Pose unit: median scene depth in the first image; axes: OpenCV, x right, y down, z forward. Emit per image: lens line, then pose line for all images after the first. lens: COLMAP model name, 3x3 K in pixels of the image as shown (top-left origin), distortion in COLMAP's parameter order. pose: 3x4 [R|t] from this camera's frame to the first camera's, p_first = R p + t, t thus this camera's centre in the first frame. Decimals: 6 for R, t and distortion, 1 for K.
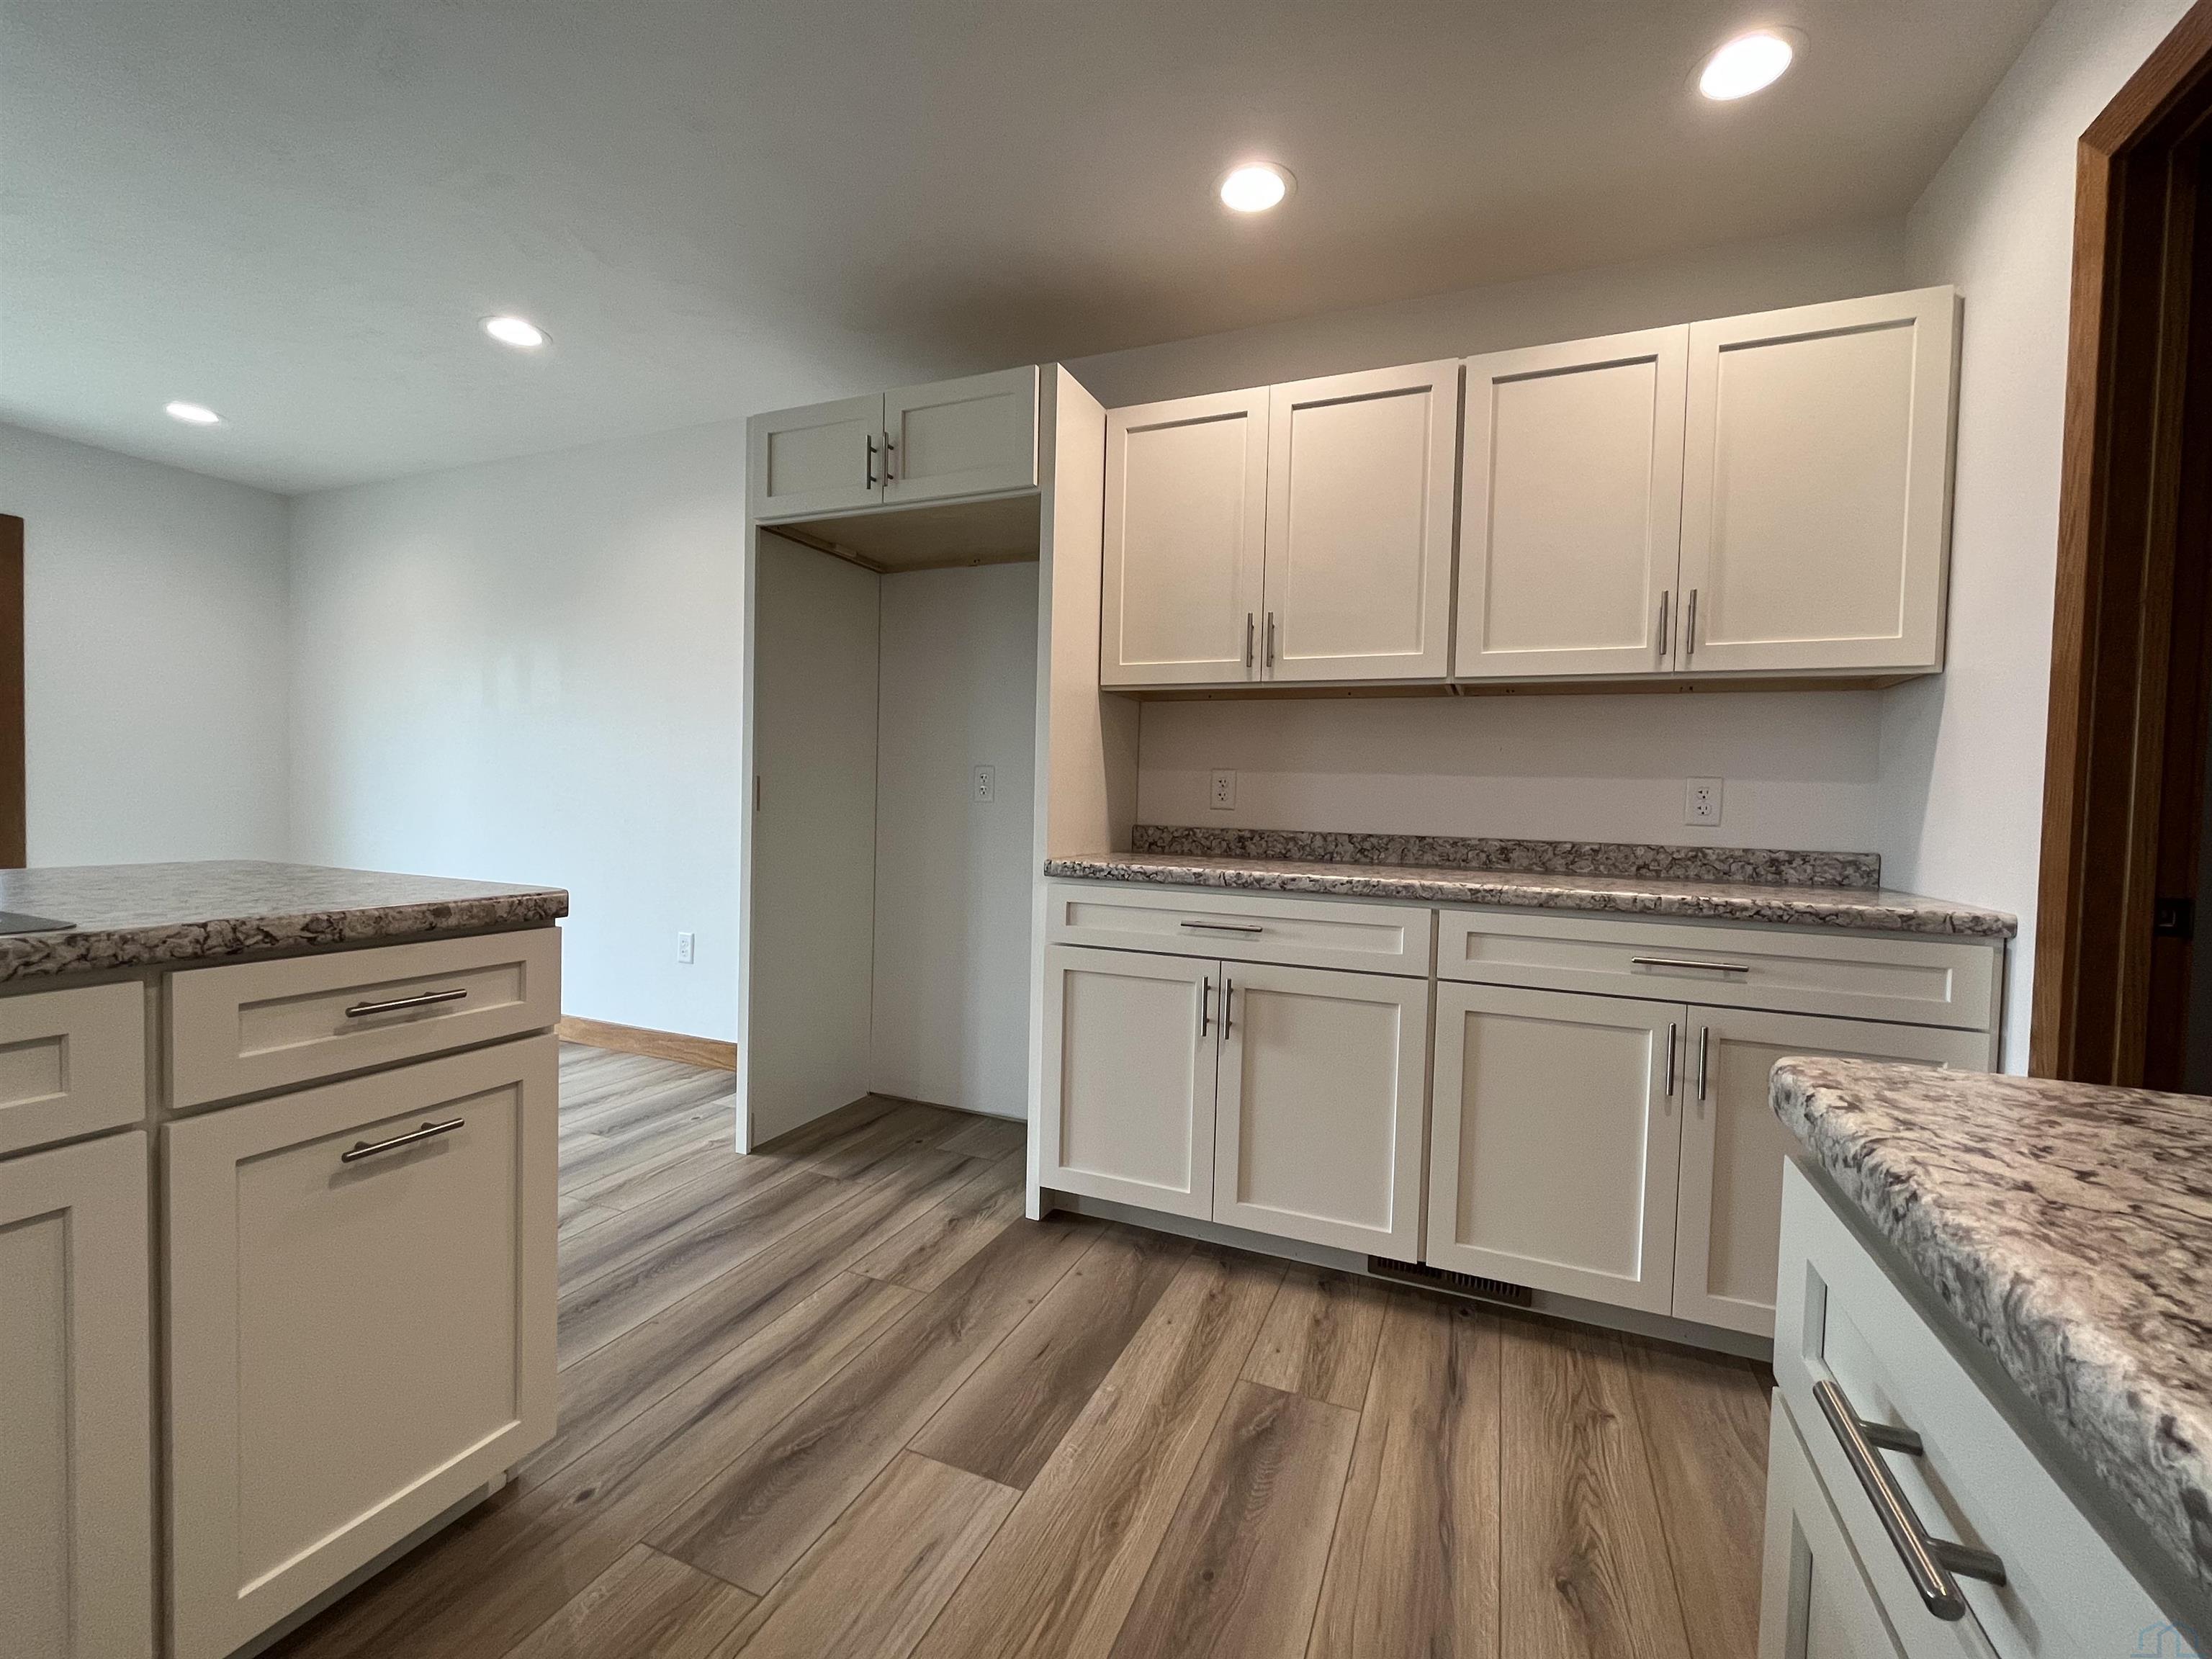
lens RADIAL K [[912.8, 0, 1113.9], [0, 912.8, 825.1], [0, 0, 1]] dist [-0.002529, -0.000554]
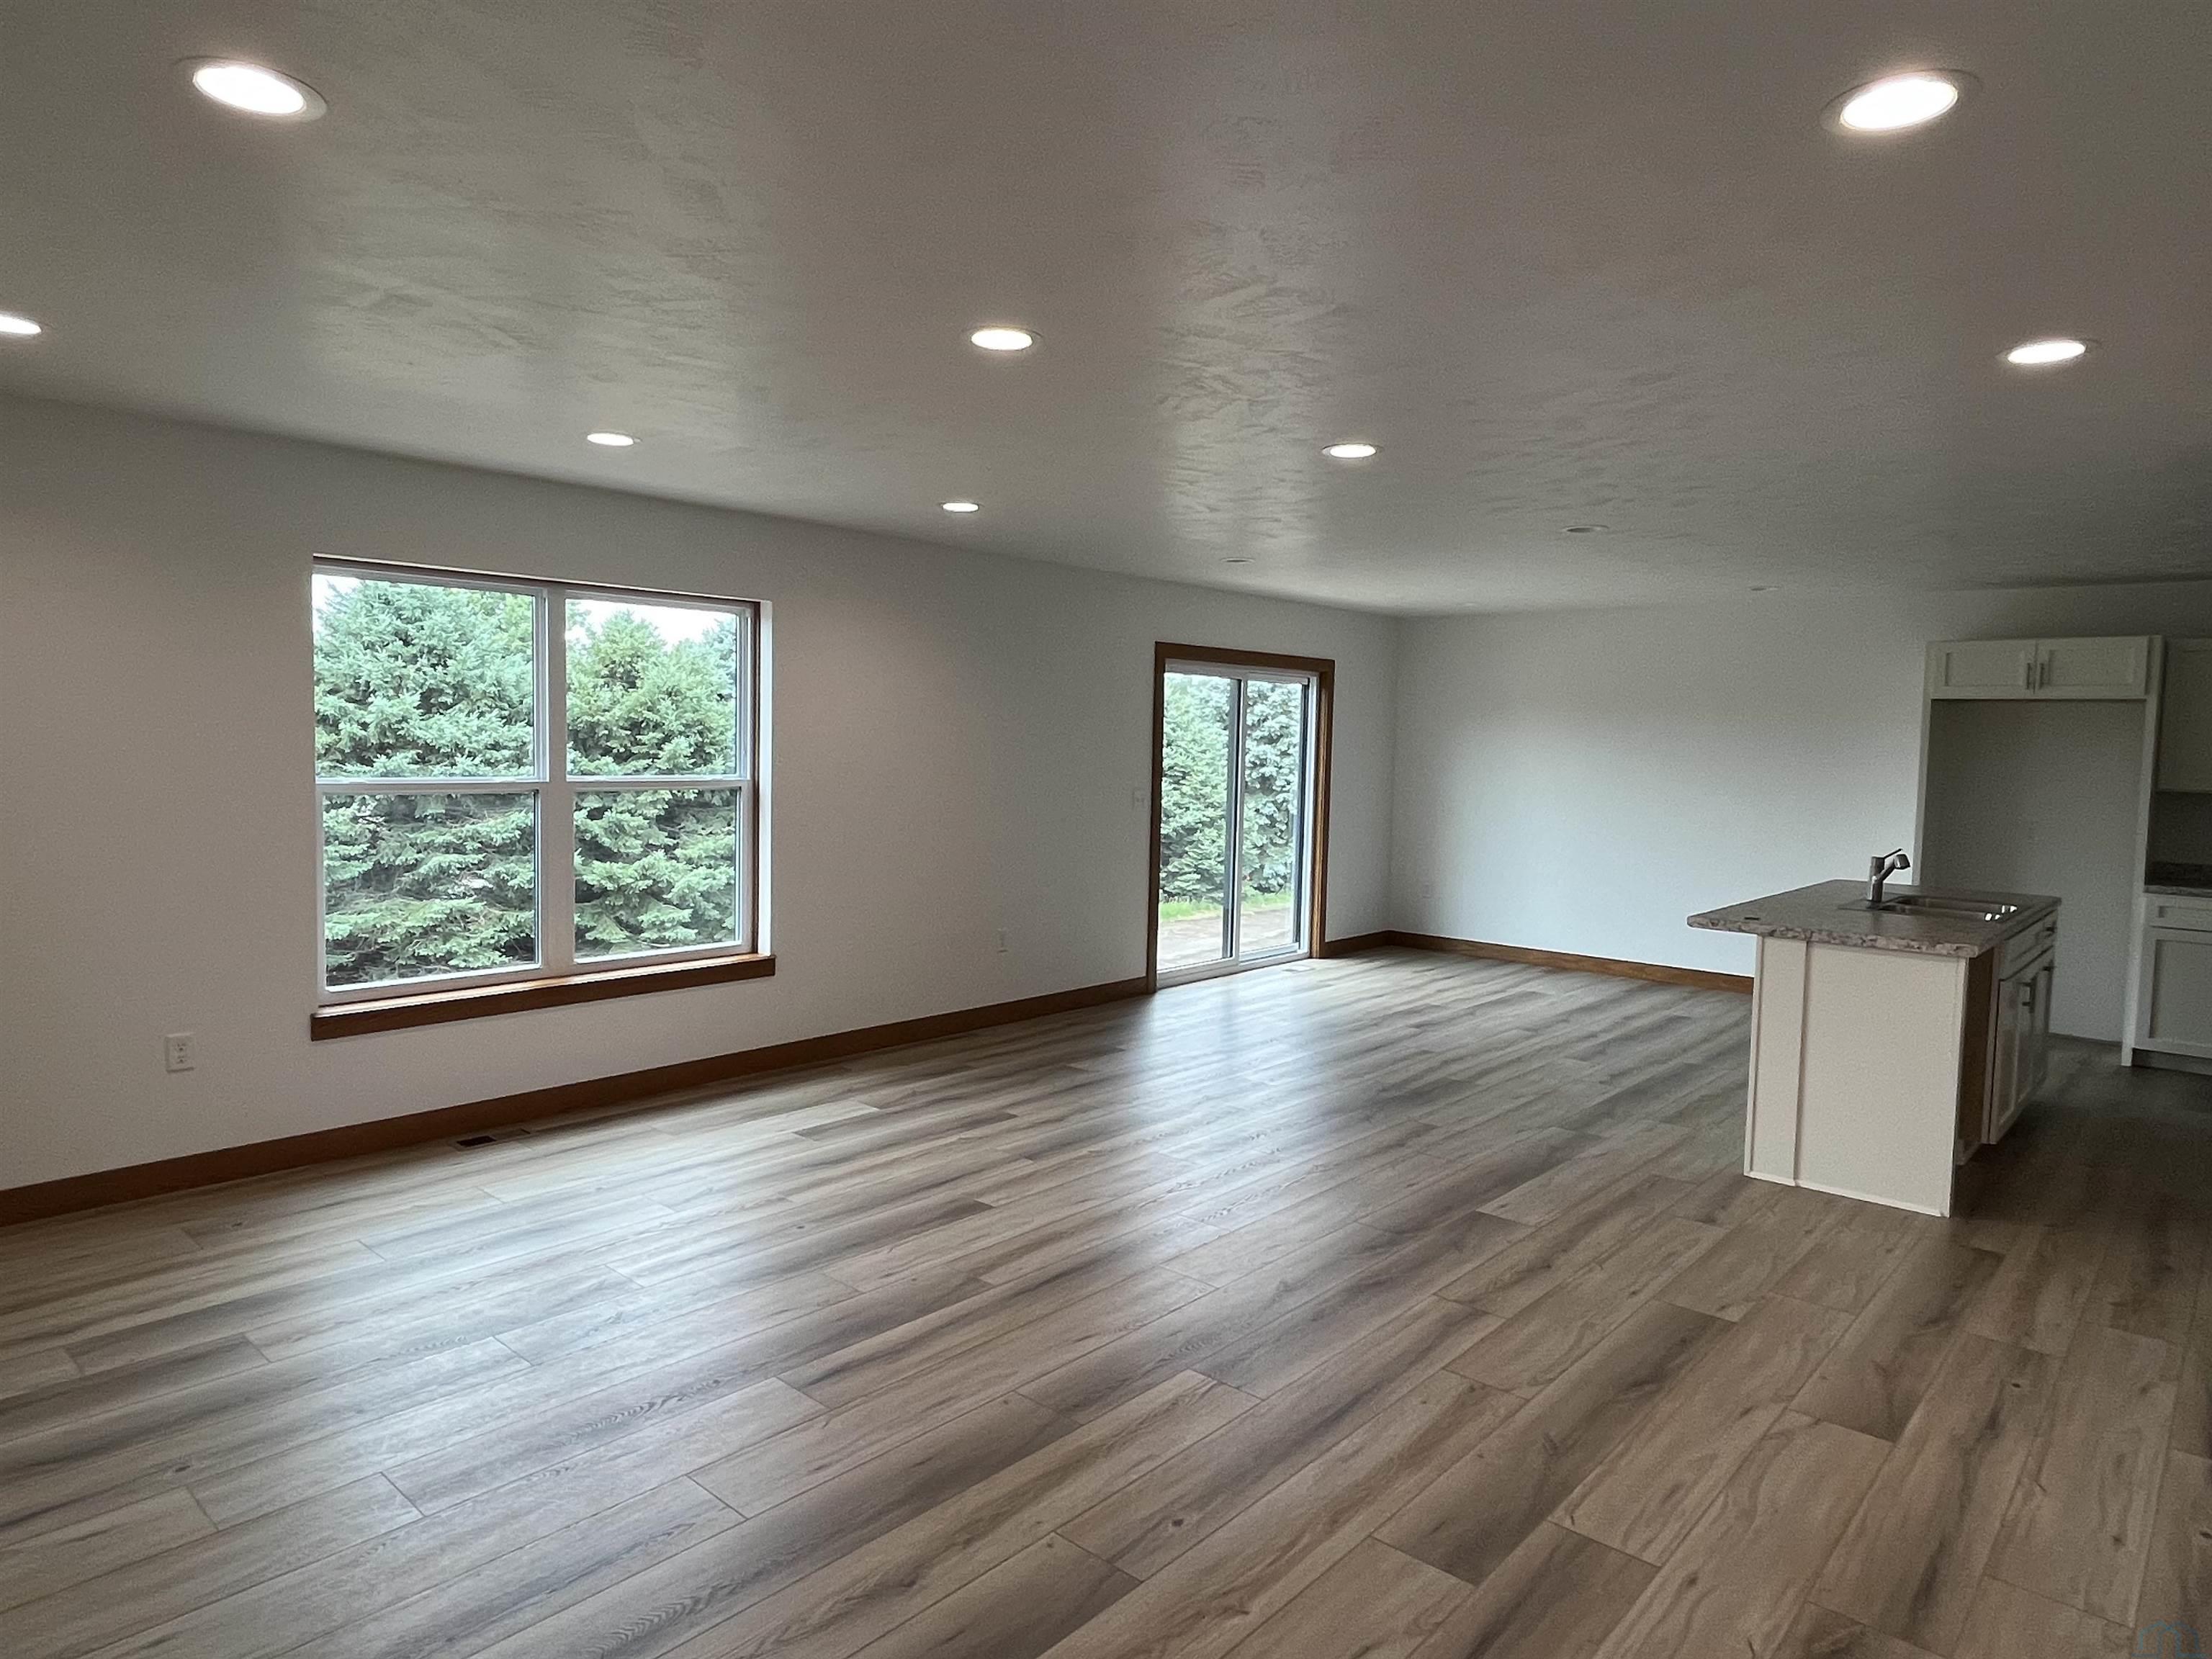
lens RADIAL K [[1323.9, 0, 1104.1], [0, 1323.9, 835.9], [0, 0, 1]] dist [-0.005666, 0.004029]
pose [[0.945758, 0.018880, -0.324322, -1.341839], [-0.009416, 0.999484, 0.030725, -0.140250], [0.324735, -0.026005, 0.945448, -2.553416]]
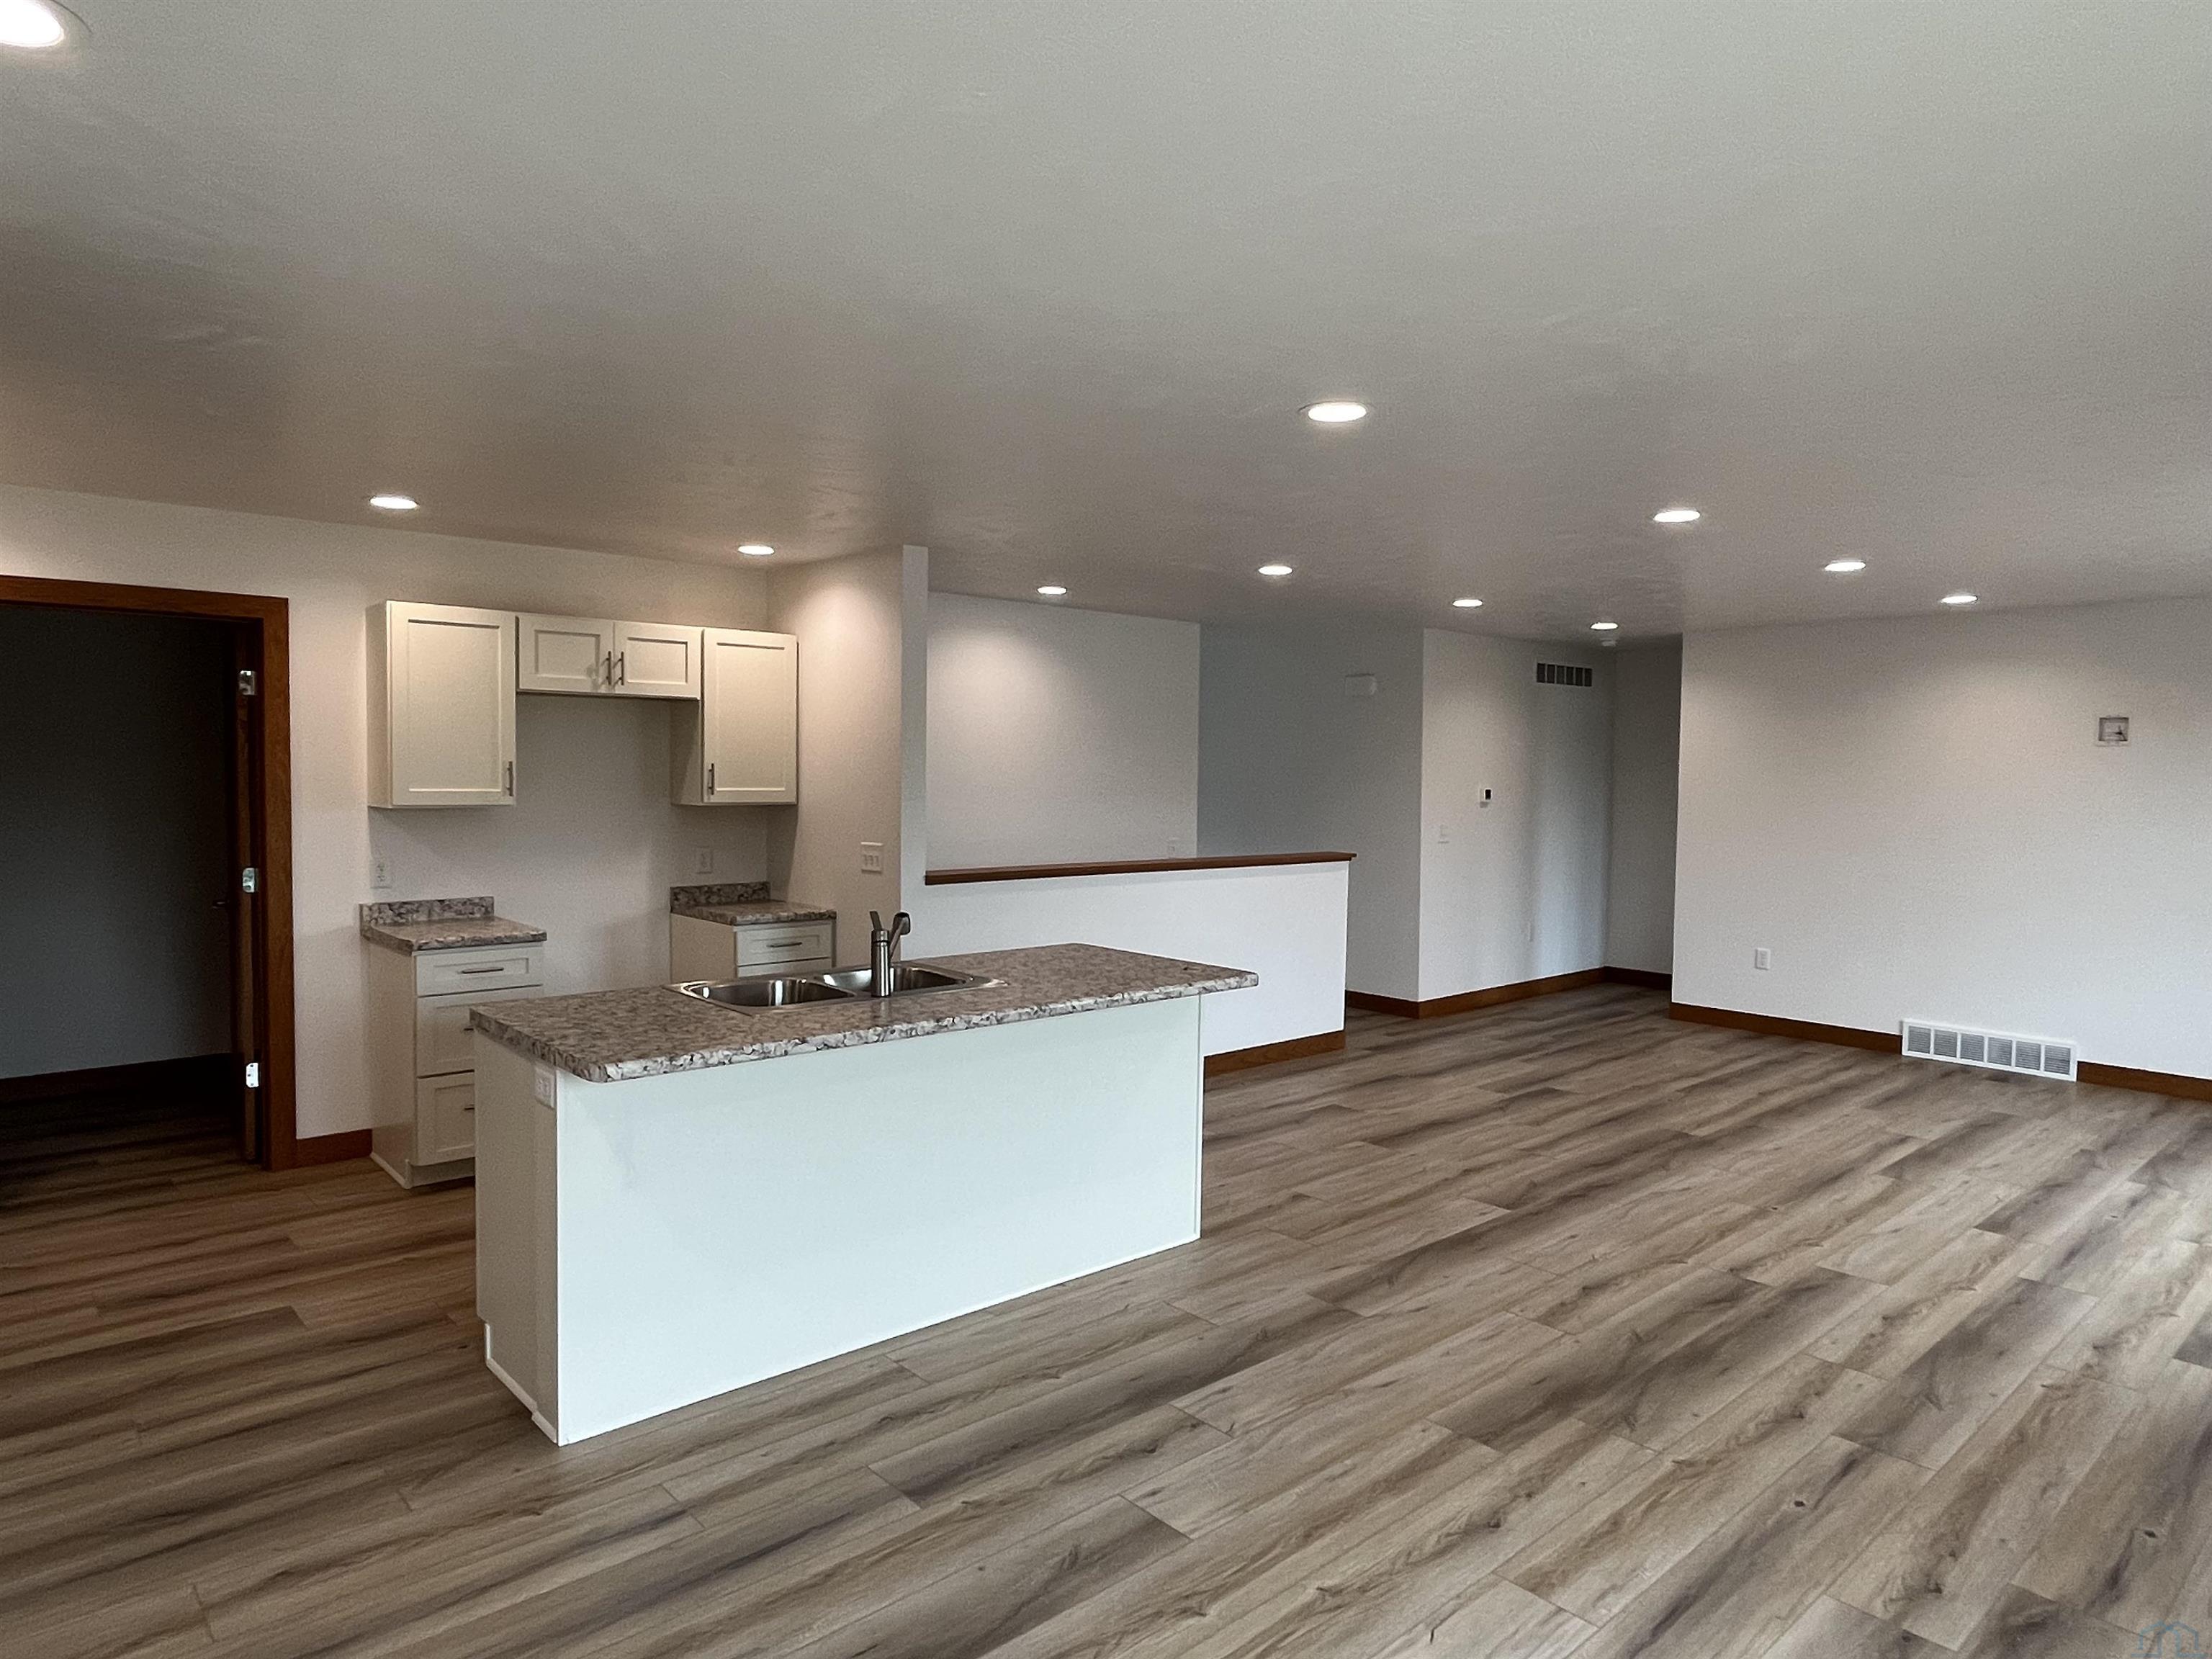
lens RADIAL K [[1323.9, 0, 1097.9], [0, 1323.9, 825.5], [0, 0, 1]] dist [-0.005666, 0.004029]
pose [[-0.902373, -0.055119, 0.427416, -1.730891], [-0.019578, 0.996006, 0.087110, -0.323313], [-0.430510, 0.070238, -0.899849, 1.712682]]
